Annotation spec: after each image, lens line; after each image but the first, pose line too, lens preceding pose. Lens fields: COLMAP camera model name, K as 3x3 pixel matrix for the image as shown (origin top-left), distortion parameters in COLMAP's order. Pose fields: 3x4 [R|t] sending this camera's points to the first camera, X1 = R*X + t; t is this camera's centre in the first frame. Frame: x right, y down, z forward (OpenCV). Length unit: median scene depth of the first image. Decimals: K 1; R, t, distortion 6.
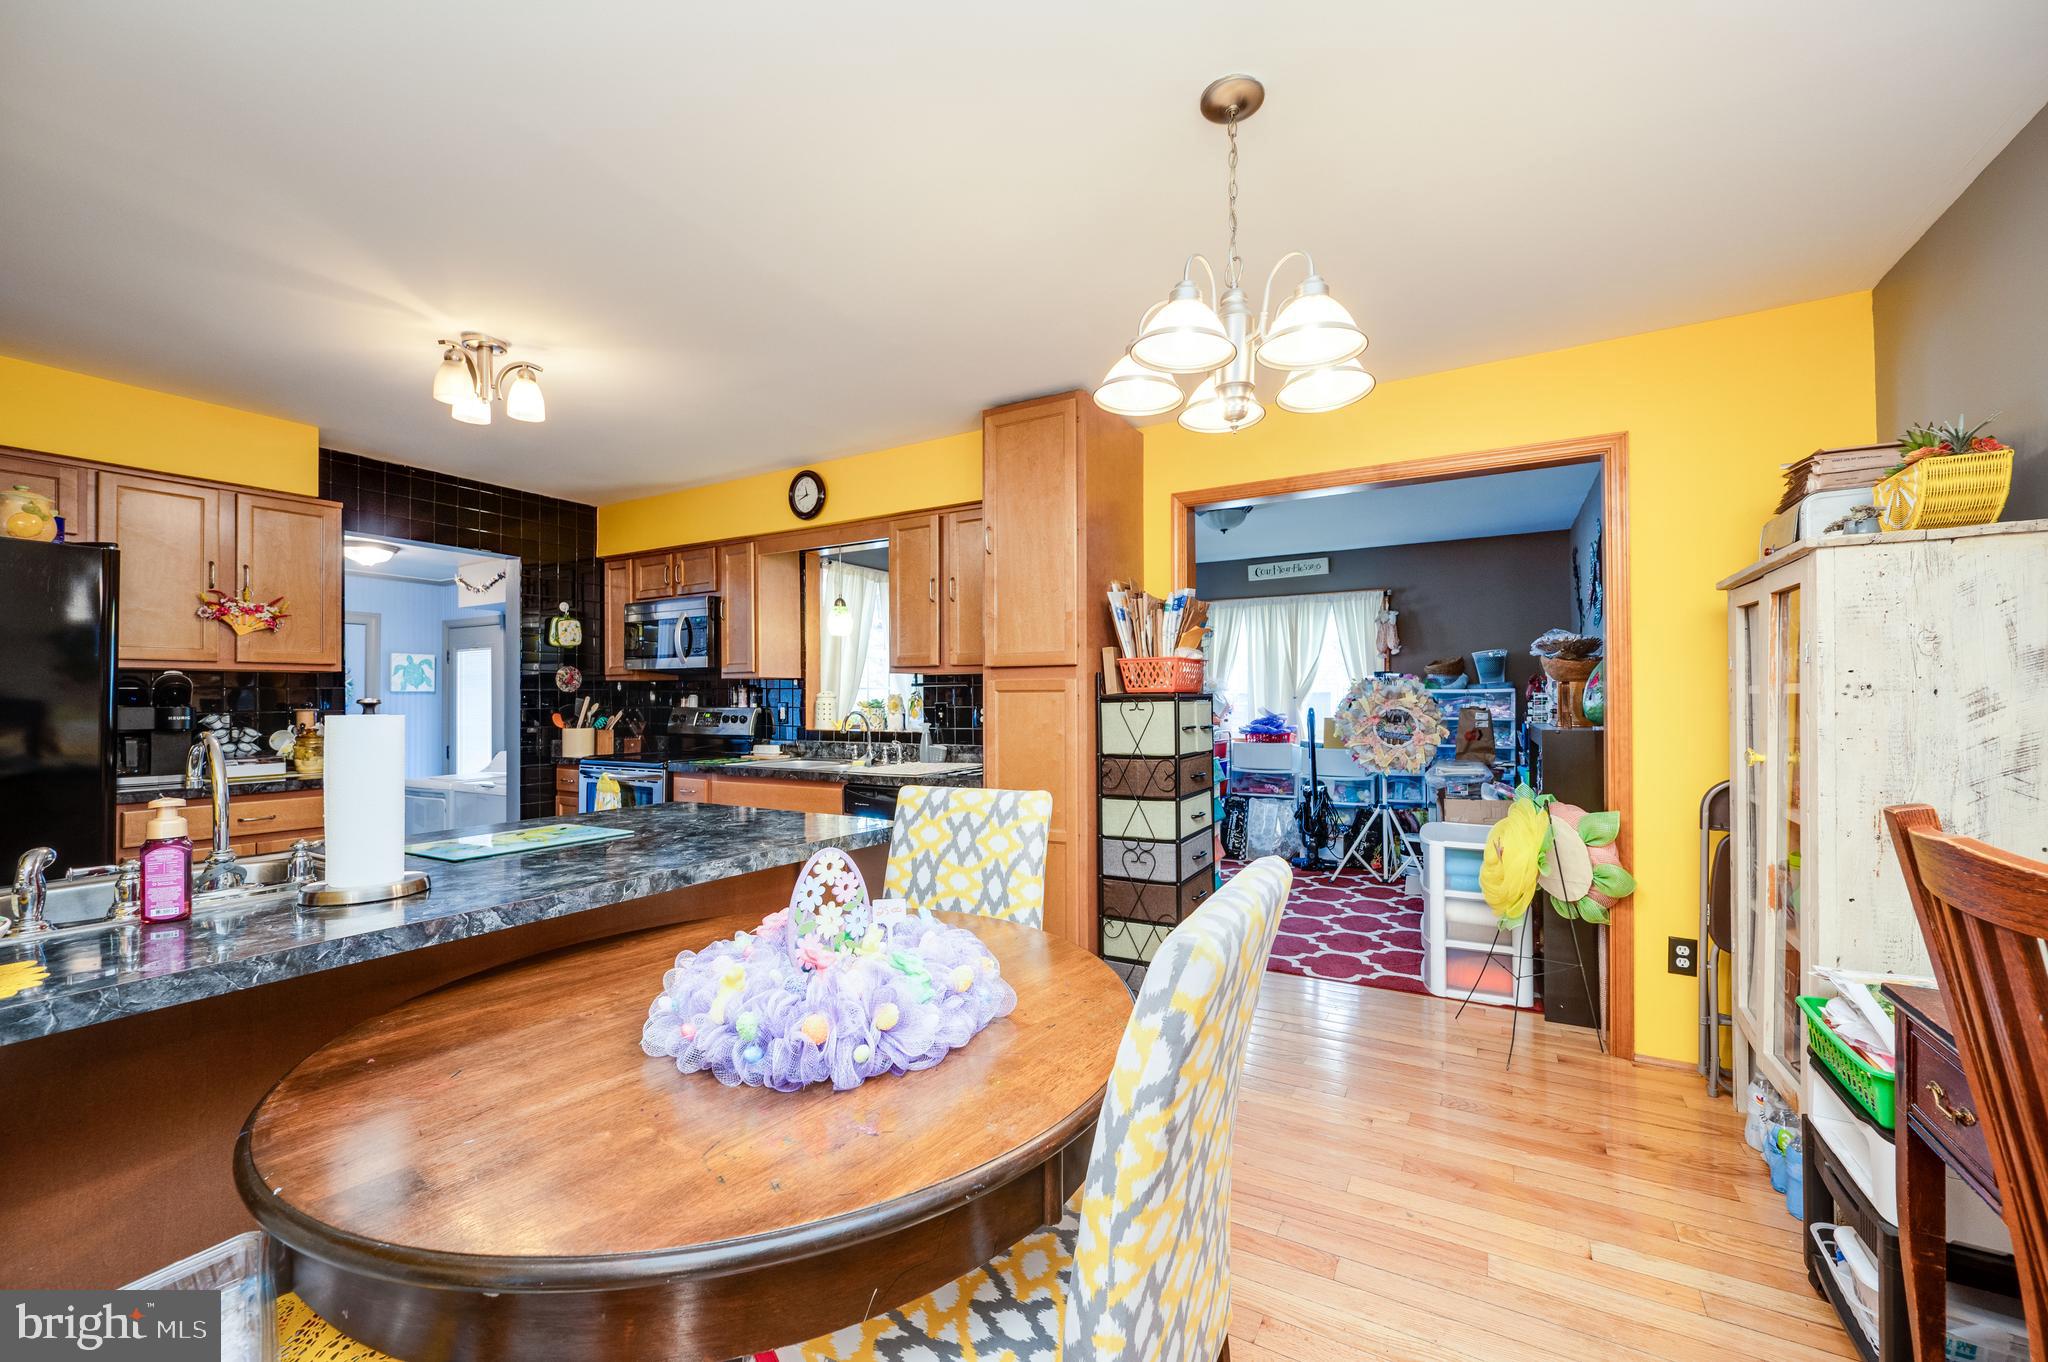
lens RADIAL K [[800.6, 0, 1034.1], [0, 800.6, 691.4], [0, 0, 1]] dist [0.002636, -0.001024]
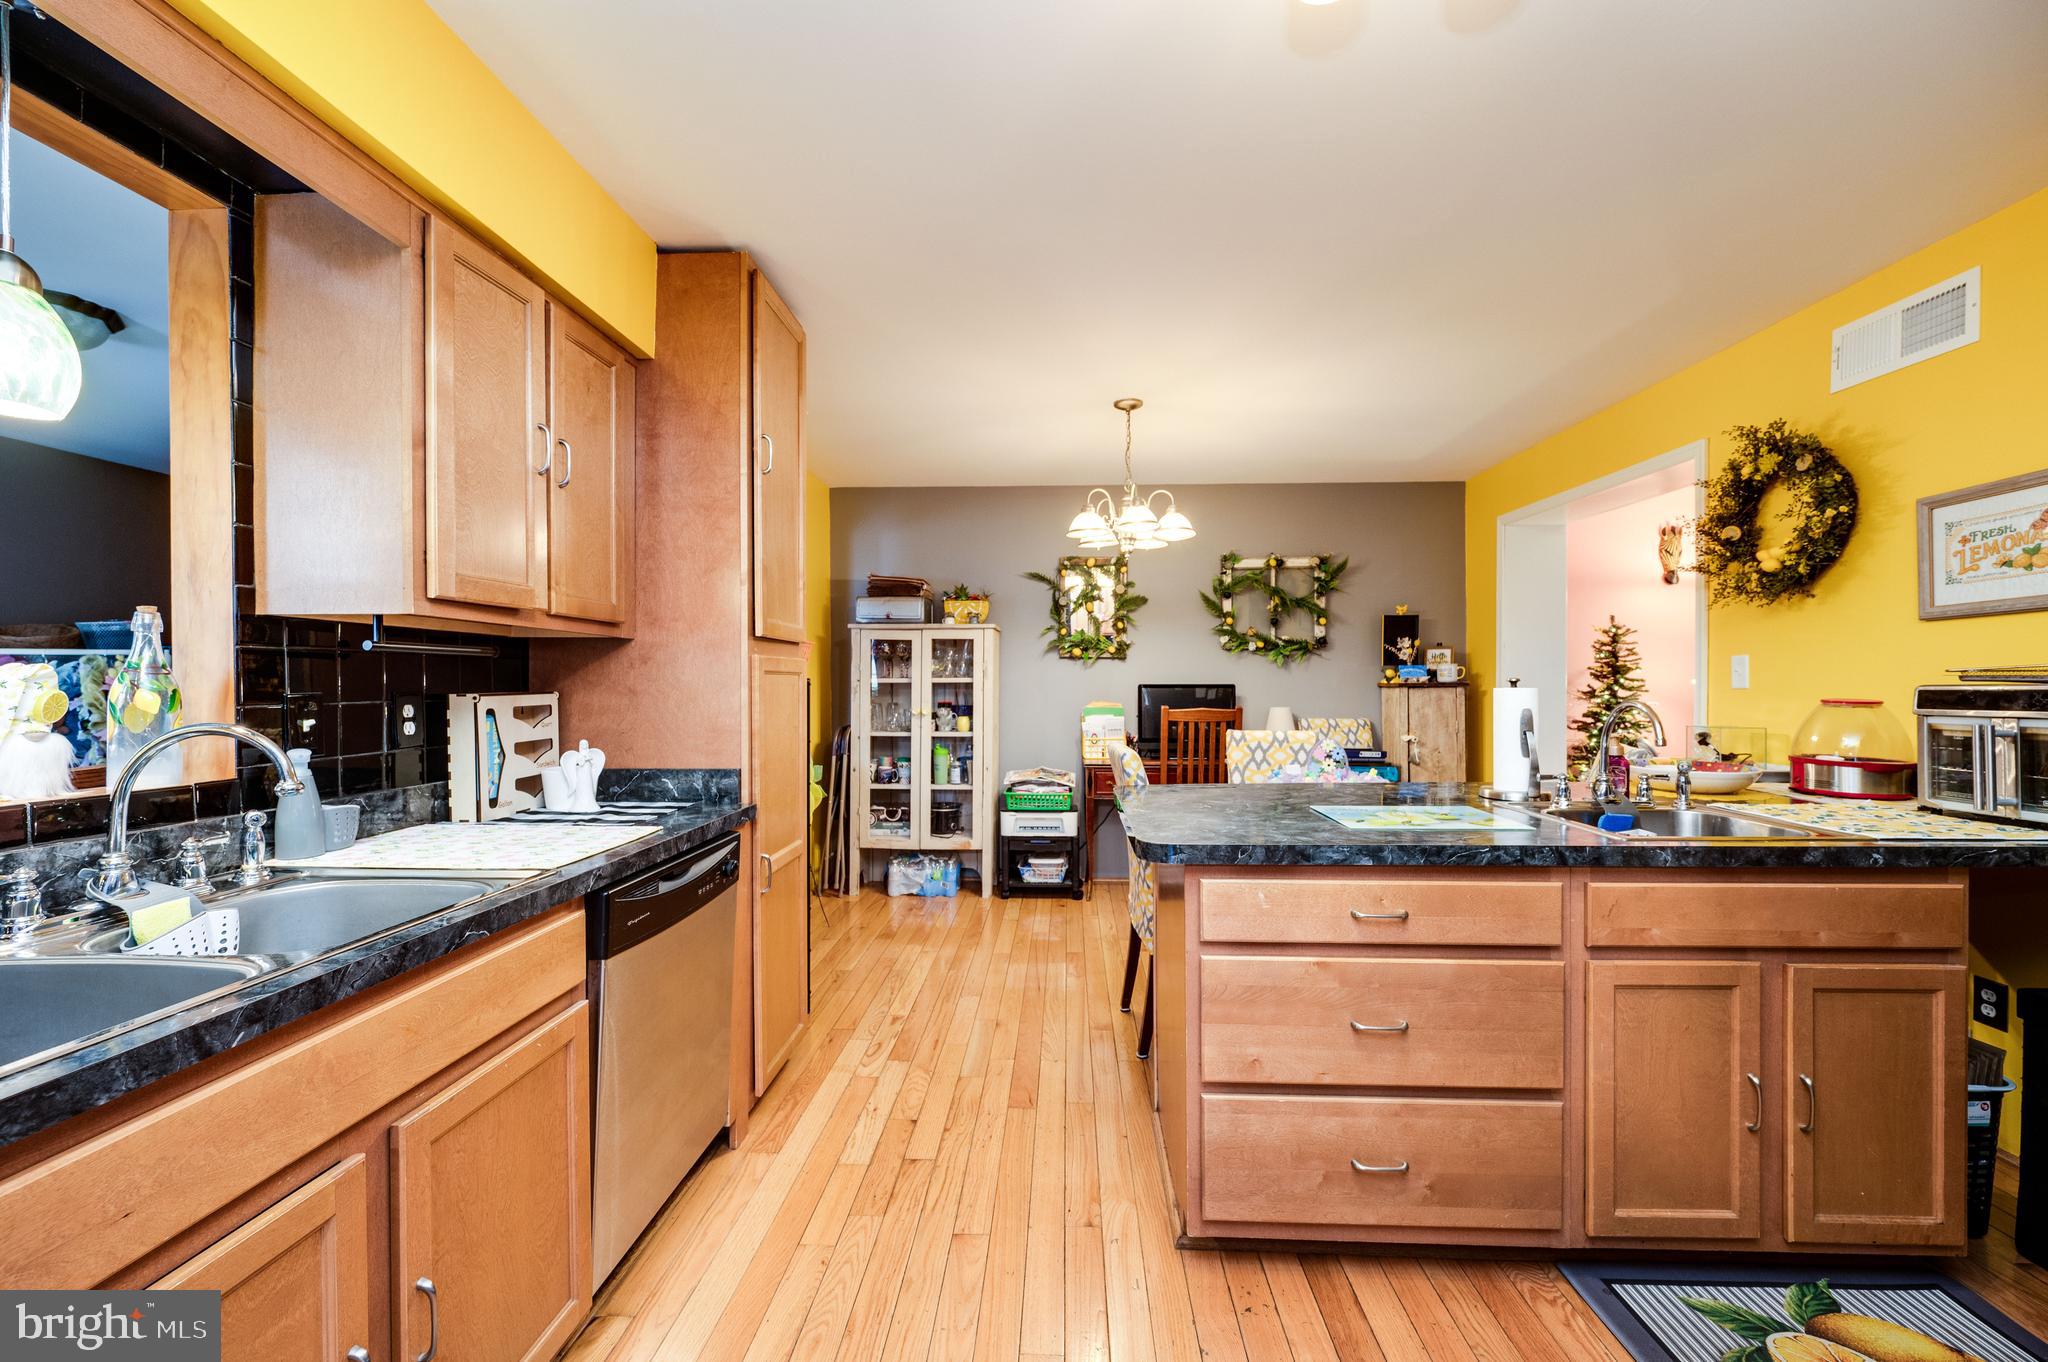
lens RADIAL K [[820.1, 0, 1018.8], [0, 820.1, 687.7], [0, 0, 1]] dist [0.001608, 0.000058]
pose [[-0.444198, 0.001191, 0.895928, -0.525332], [-0.002480, 0.999994, -0.002559, 0.009915], [-0.895925, -0.003359, -0.444193, 0.748209]]
